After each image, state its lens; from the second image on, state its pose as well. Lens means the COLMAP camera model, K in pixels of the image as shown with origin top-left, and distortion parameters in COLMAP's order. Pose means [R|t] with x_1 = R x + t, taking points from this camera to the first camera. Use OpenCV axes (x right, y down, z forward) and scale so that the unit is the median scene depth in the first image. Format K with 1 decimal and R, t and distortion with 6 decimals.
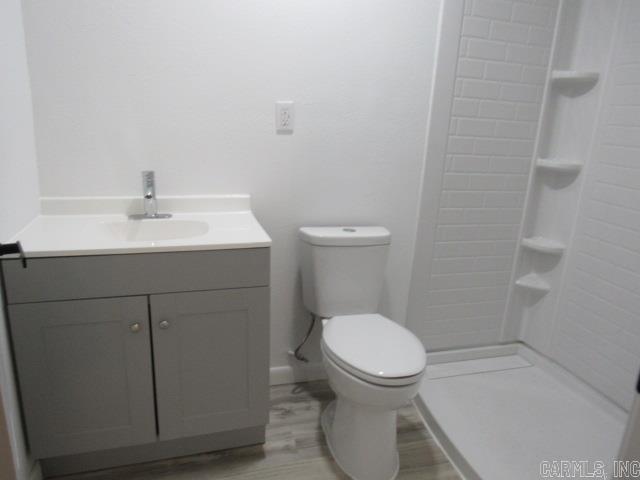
lens RADIAL K [[458.4, 0, 318.5], [0, 458.4, 240.4], [0, 0, 1]] dist [-0.027151, 0.003352]
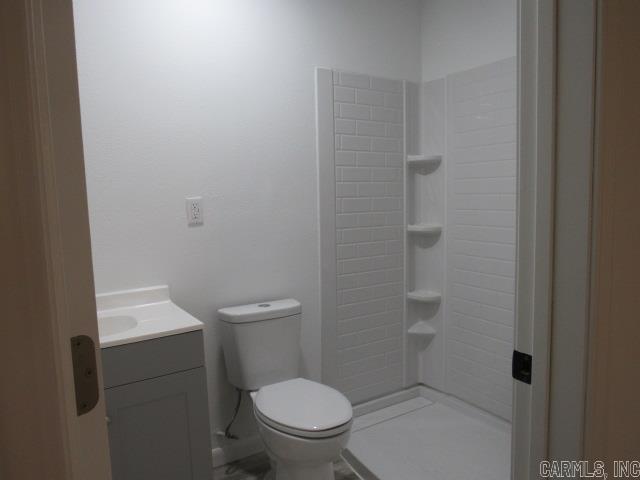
lens RADIAL K [[458.4, 0, 318.5], [0, 458.4, 240.4], [0, 0, 1]] dist [-0.027151, 0.003352]
pose [[0.960009, -0.102125, 0.260680, -0.073861], [0.144136, 0.978508, -0.147466, 0.005666], [-0.240018, 0.179142, 0.954096, -0.106220]]
